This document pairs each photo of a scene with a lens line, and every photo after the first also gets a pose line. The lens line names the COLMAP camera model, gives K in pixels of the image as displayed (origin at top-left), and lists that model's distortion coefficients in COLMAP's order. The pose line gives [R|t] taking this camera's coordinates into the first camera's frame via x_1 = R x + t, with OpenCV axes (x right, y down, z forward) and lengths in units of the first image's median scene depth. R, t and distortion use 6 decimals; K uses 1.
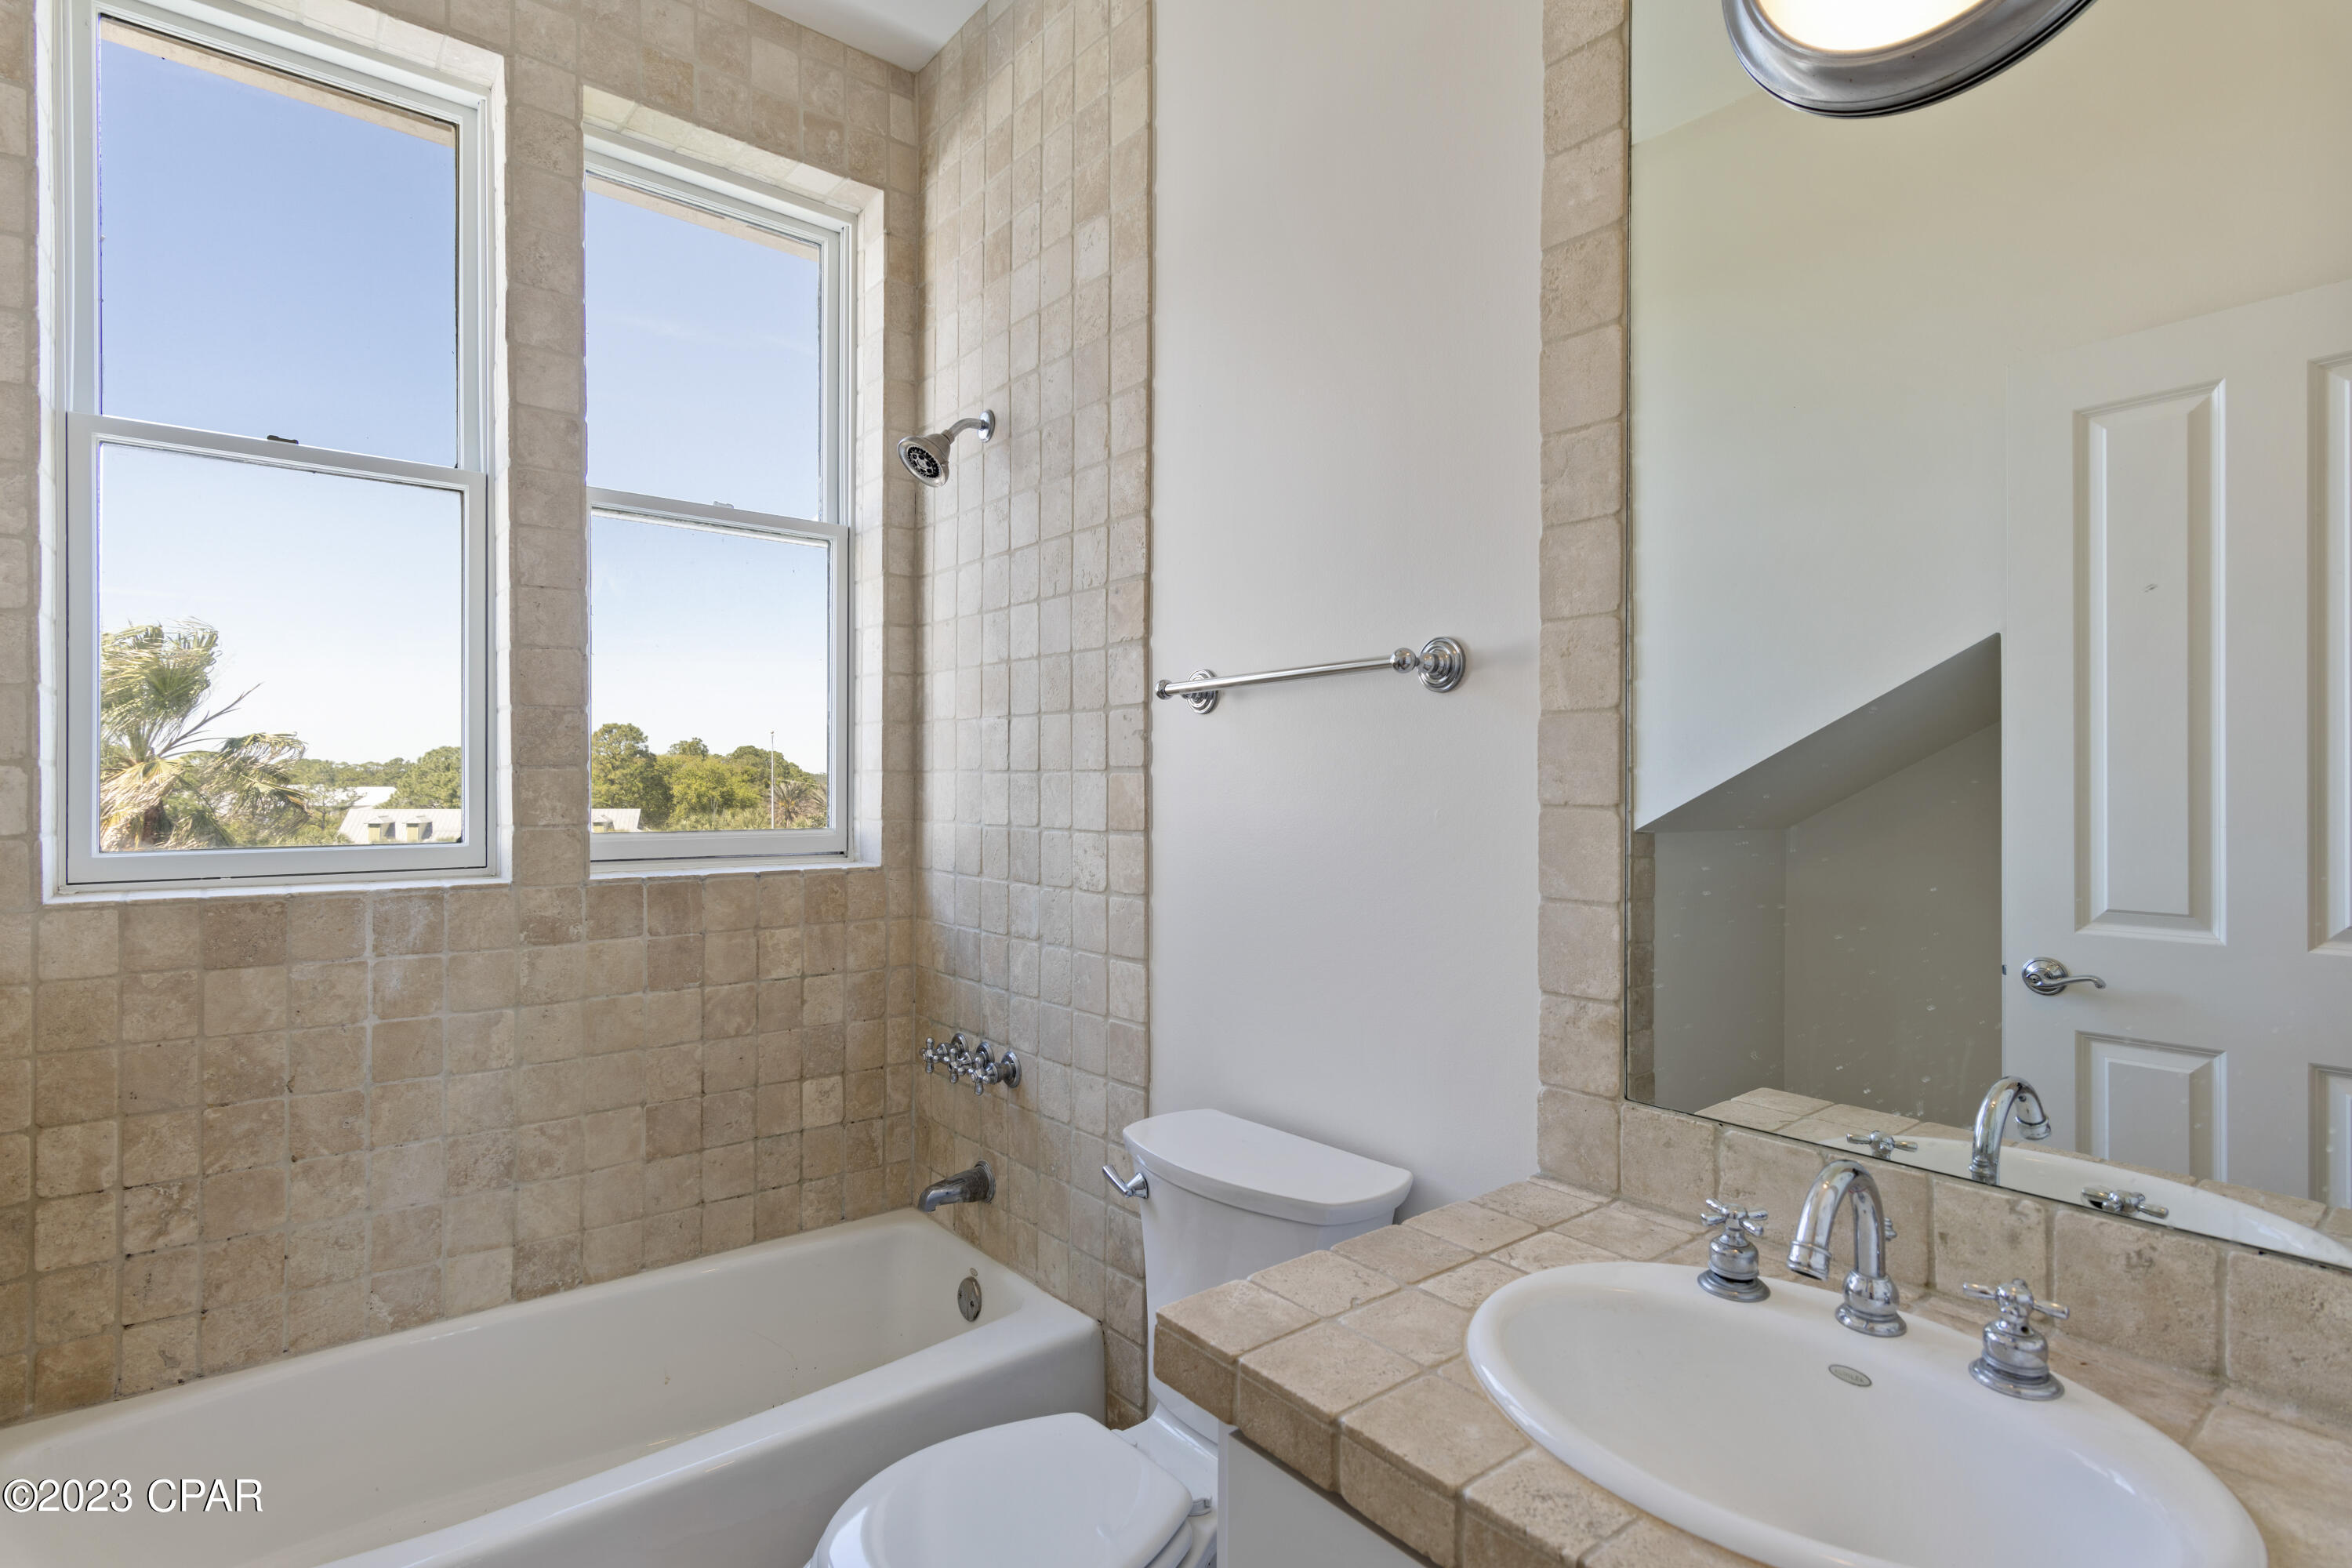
lens RADIAL K [[1157.2, 0, 1183.7], [0, 1157.2, 778.7], [0, 0, 1]] dist [0.002165, 0.000361]
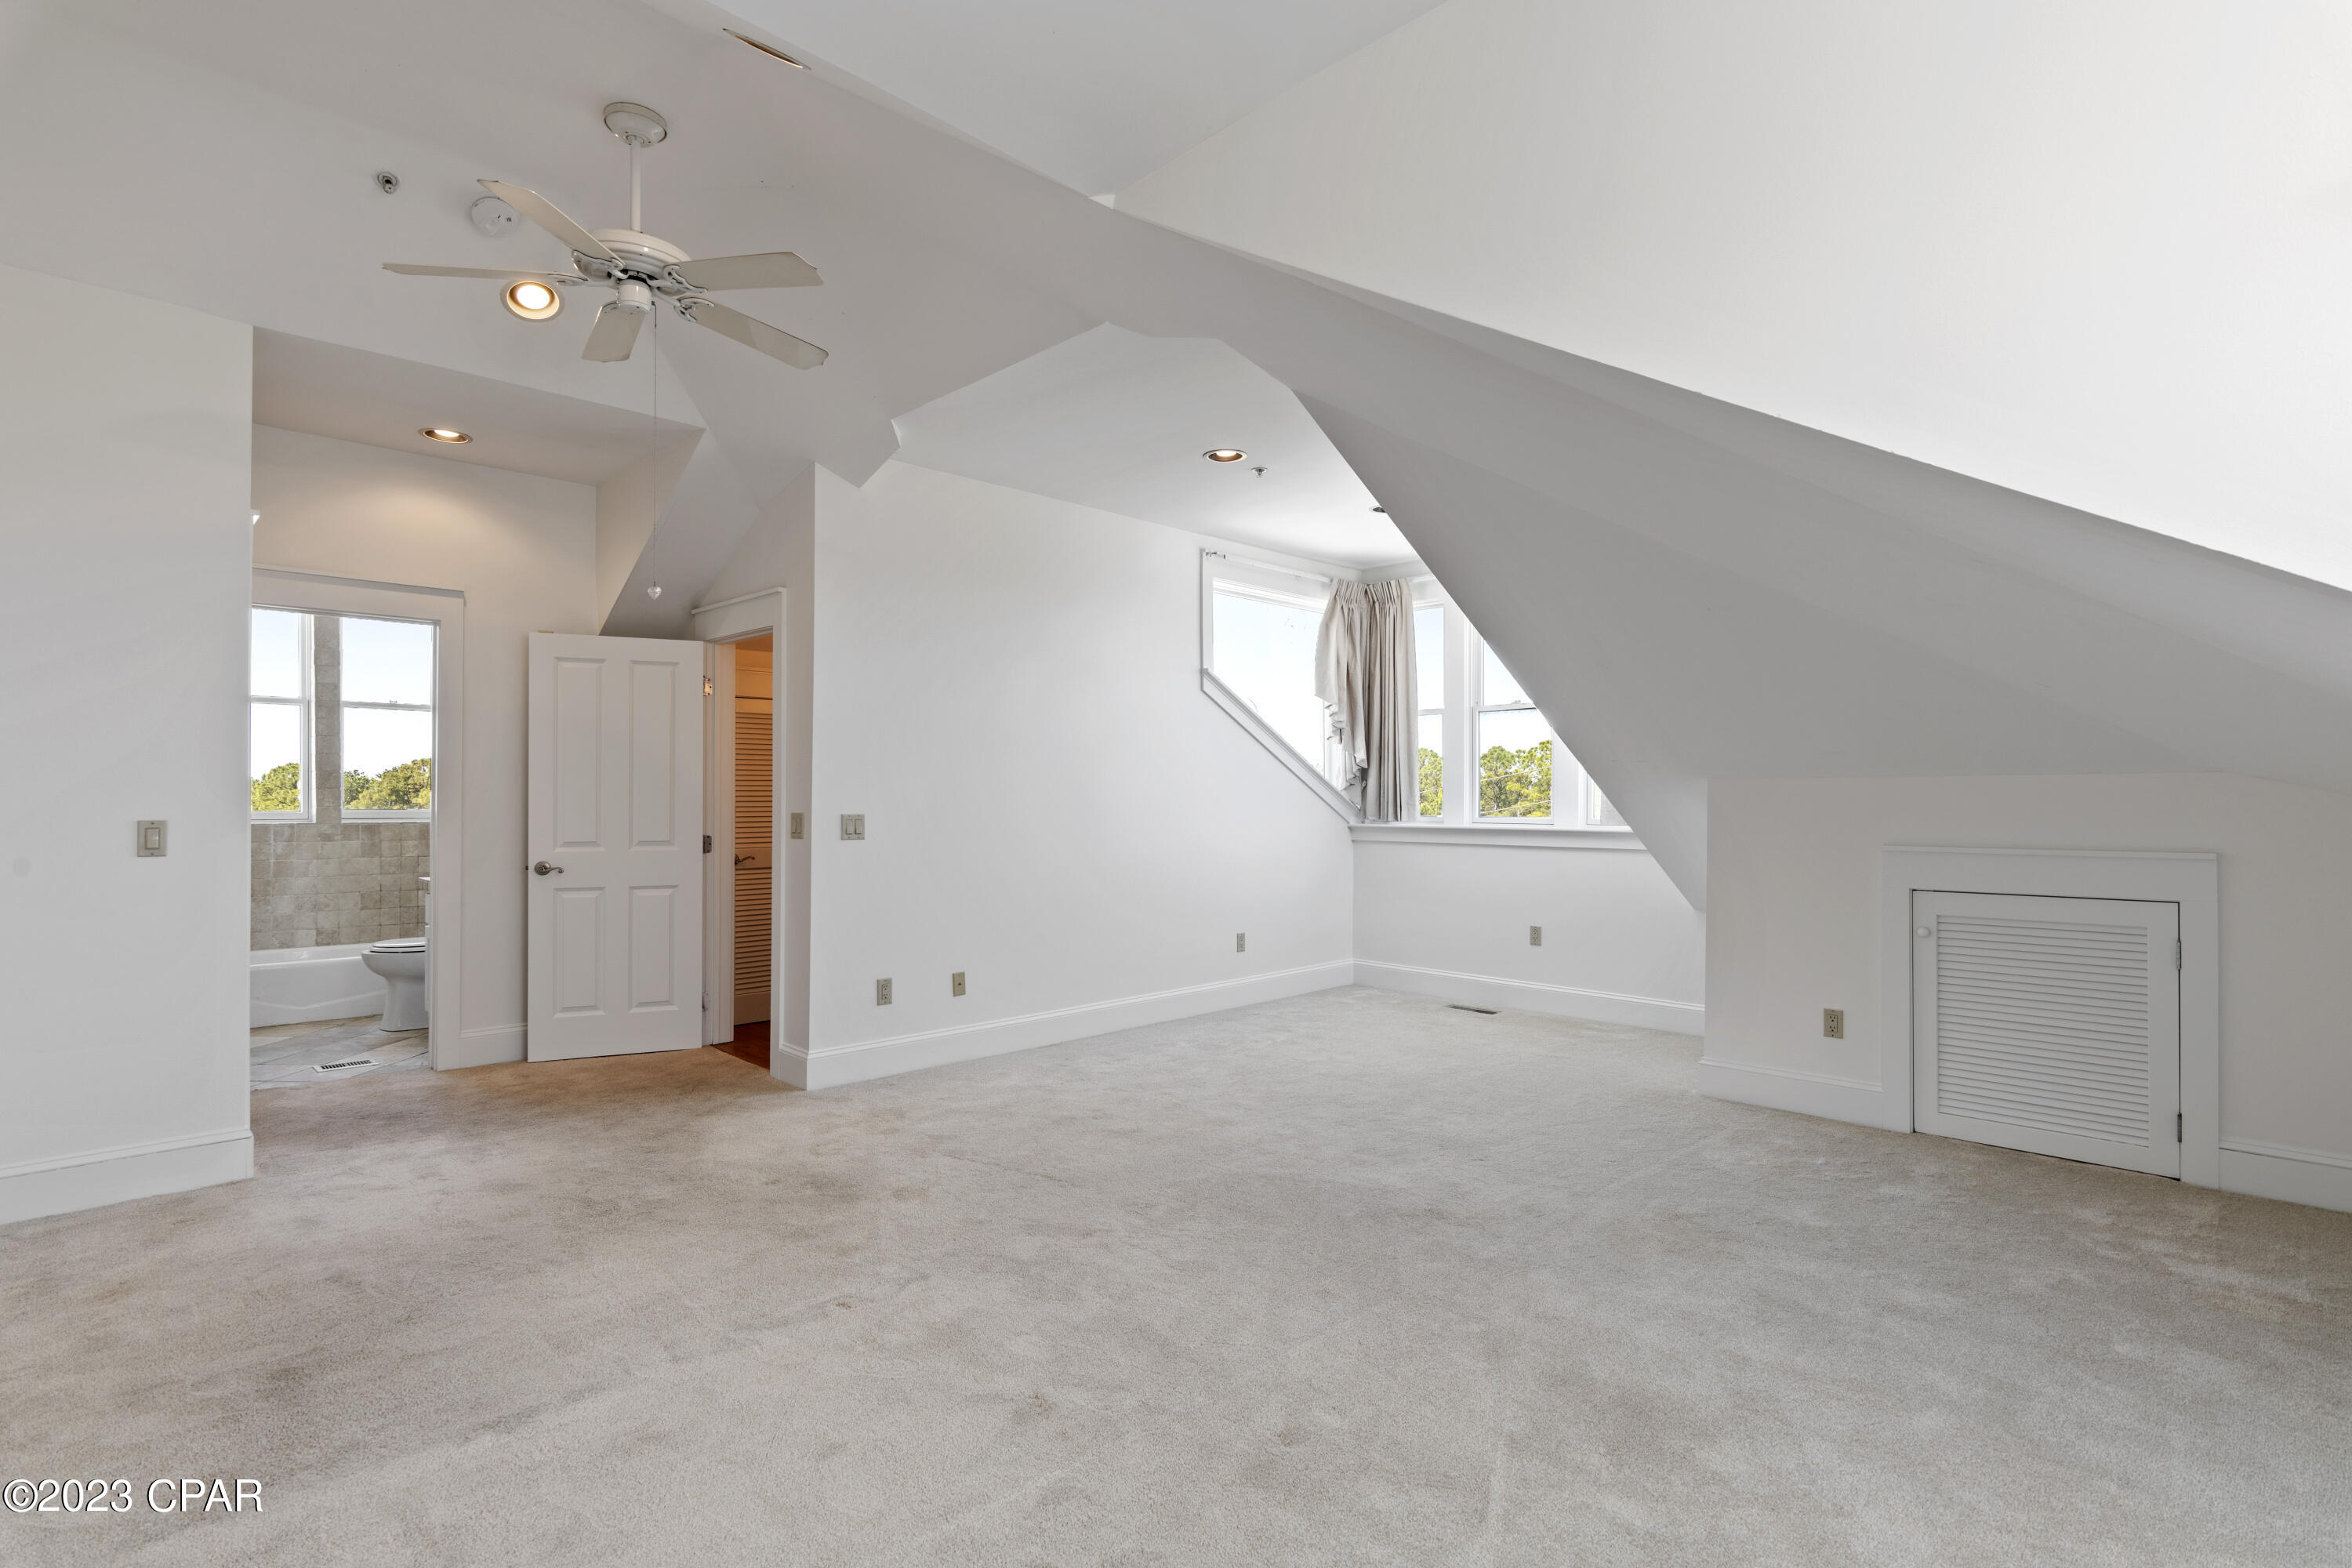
lens RADIAL K [[1157.2, 0, 1185.1], [0, 1157.2, 801.9], [0, 0, 1]] dist [0.002165, 0.000361]
pose [[0.992115, 0.001706, 0.125323, 1.485409], [-0.001752, 0.999998, 0.000253, 0.024571], [-0.125322, -0.000470, 0.992116, -2.624376]]
